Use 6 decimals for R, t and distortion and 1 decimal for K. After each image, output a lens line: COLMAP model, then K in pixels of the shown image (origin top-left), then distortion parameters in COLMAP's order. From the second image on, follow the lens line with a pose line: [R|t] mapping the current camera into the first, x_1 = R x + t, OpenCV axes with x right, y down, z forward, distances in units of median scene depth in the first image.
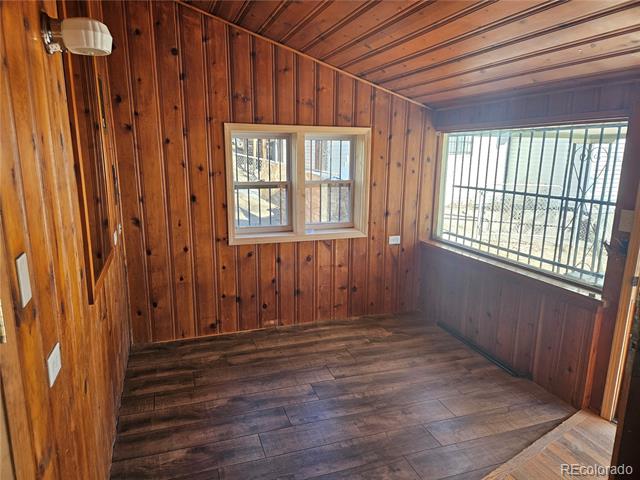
lens RADIAL K [[423.2, 0, 317.4], [0, 423.2, 236.4], [0, 0, 1]] dist [0.054008, -0.028263]
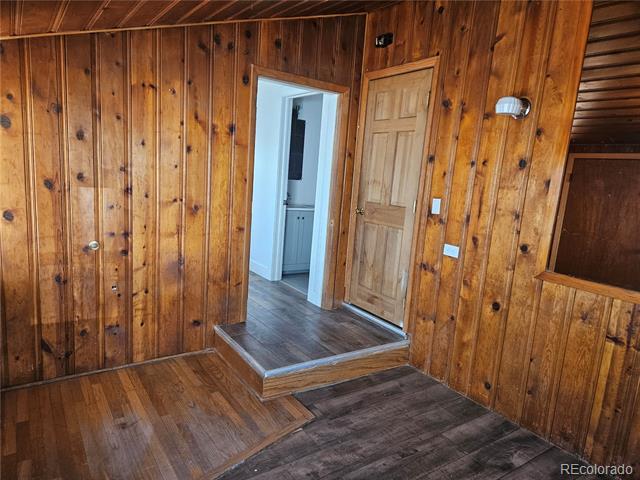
lens RADIAL K [[423.2, 0, 317.8], [0, 423.2, 245.2], [0, 0, 1]] dist [0.054008, -0.028263]
pose [[-0.962929, -0.040260, -0.266733, 0.284701], [-0.135422, 0.927317, 0.348917, -0.176235], [0.233299, 0.372104, -0.898393, 1.069633]]
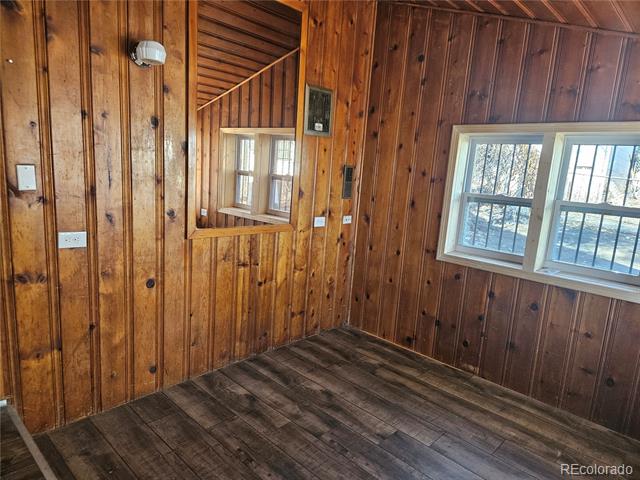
lens RADIAL K [[423.2, 0, 317.3], [0, 423.2, 240.7], [0, 0, 1]] dist [0.054008, -0.028263]
pose [[0.457525, 0.174253, -0.871956, 0.485041], [-0.238131, 0.968803, 0.068656, -0.021055], [0.856717, 0.176228, 0.484747, 0.350106]]
